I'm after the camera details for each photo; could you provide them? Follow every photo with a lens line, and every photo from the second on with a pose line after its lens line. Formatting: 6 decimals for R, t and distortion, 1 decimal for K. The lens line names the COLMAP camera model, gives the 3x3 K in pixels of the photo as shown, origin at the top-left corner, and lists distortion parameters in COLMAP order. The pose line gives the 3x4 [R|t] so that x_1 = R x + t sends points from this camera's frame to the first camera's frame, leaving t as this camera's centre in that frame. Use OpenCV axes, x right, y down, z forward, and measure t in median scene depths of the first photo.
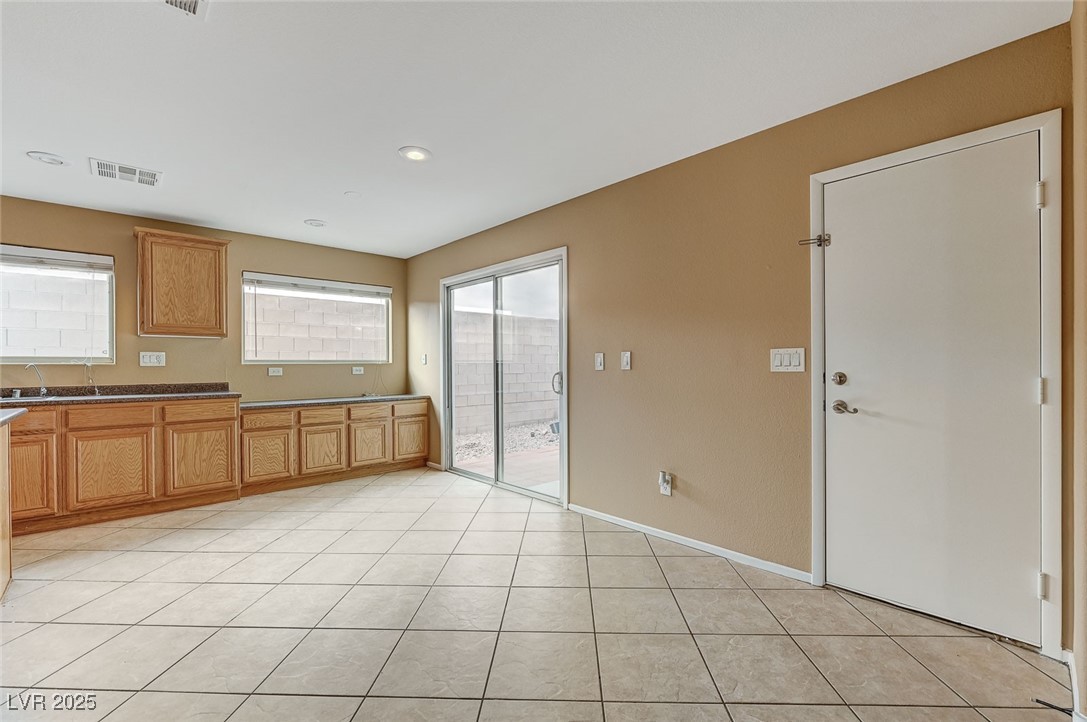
lens RADIAL K [[469.5, 0, 551.1], [0, 469.5, 367.5], [0, 0, 1]] dist [-0.014337, -0.000131]
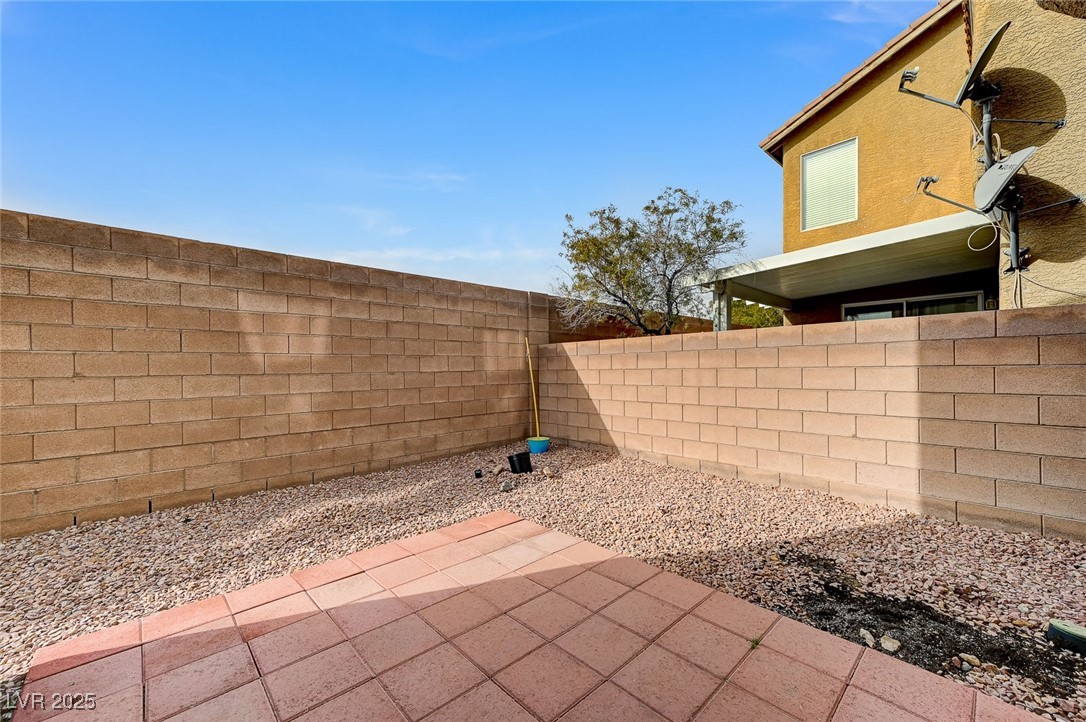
lens RADIAL K [[424.4, 0, 545.1], [0, 424.4, 367.3], [0, 0, 1]] dist [0.023976, 0.000100]
pose [[0.999958, -0.007572, 0.005134, 0.091758], [0.007621, 0.999923, -0.009744, 0.033245], [-0.005059, 0.009783, 0.999939, 1.005909]]
